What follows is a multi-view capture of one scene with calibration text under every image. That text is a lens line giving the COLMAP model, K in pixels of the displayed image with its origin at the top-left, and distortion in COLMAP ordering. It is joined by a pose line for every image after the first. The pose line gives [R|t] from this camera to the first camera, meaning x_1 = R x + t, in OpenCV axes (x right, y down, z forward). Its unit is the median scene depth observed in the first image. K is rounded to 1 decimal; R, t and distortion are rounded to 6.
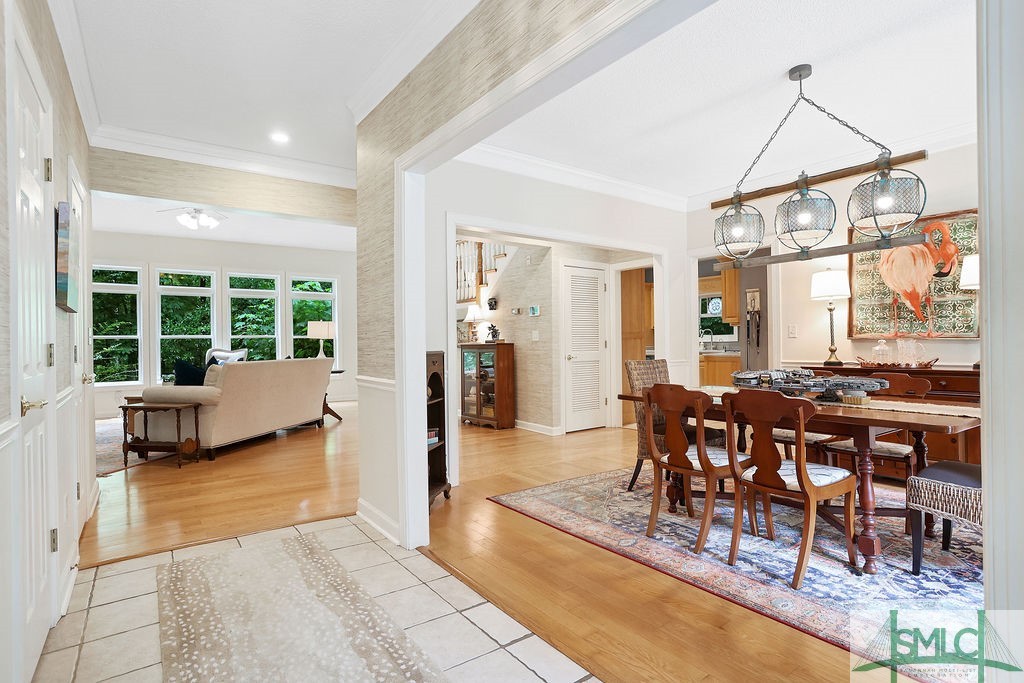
lens RADIAL K [[535.6, 0, 512.0], [0, 535.6, 341.5], [0, 0, 1]] dist [-0.039706, 0.000157]
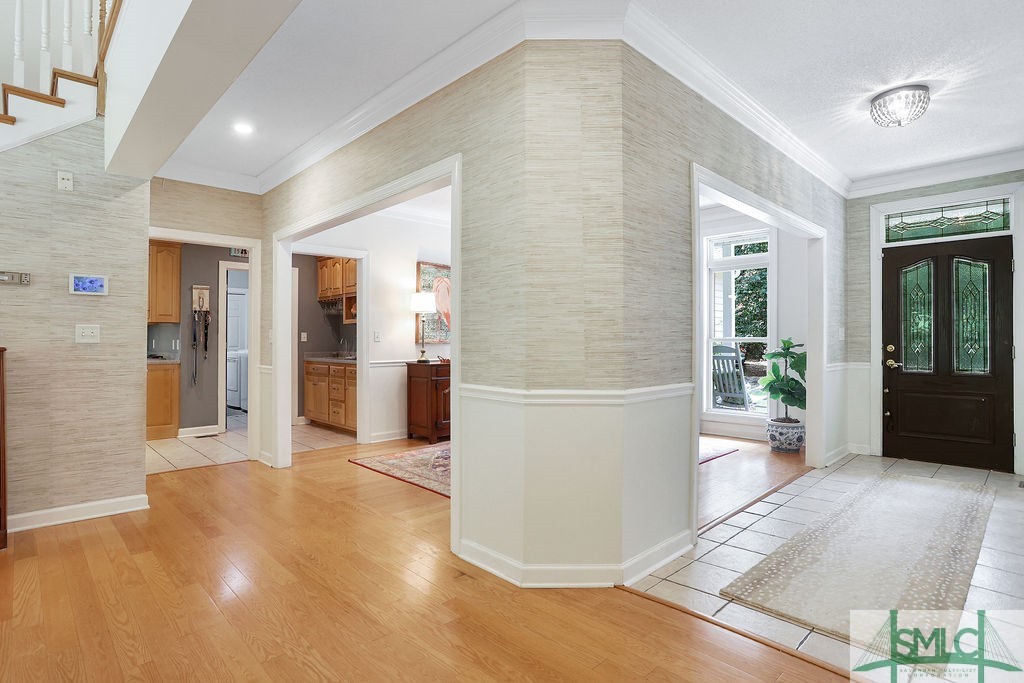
lens RADIAL K [[520.5, 0, 509.9], [0, 520.5, 340.1], [0, 0, 1]] dist [-0.025478, 0.001147]
pose [[-0.152542, 0.012082, 0.988223, -0.818635], [0.001331, 0.999927, -0.012019, 0.004163], [-0.988296, -0.000518, -0.152547, 1.082621]]
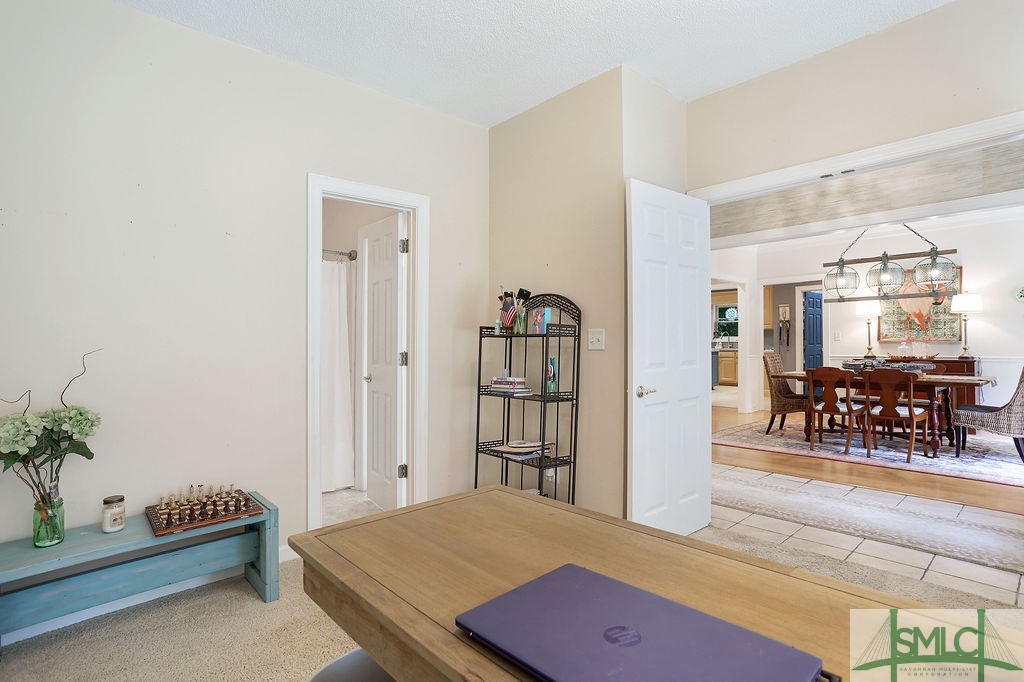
lens RADIAL K [[520.5, 0, 509.9], [0, 520.5, 339.6], [0, 0, 1]] dist [-0.025478, 0.001147]
pose [[0.994180, -0.001281, 0.107727, -0.724011], [0.001123, 0.999998, 0.001530, -0.016110], [-0.107728, -0.001401, 0.994179, -0.492376]]
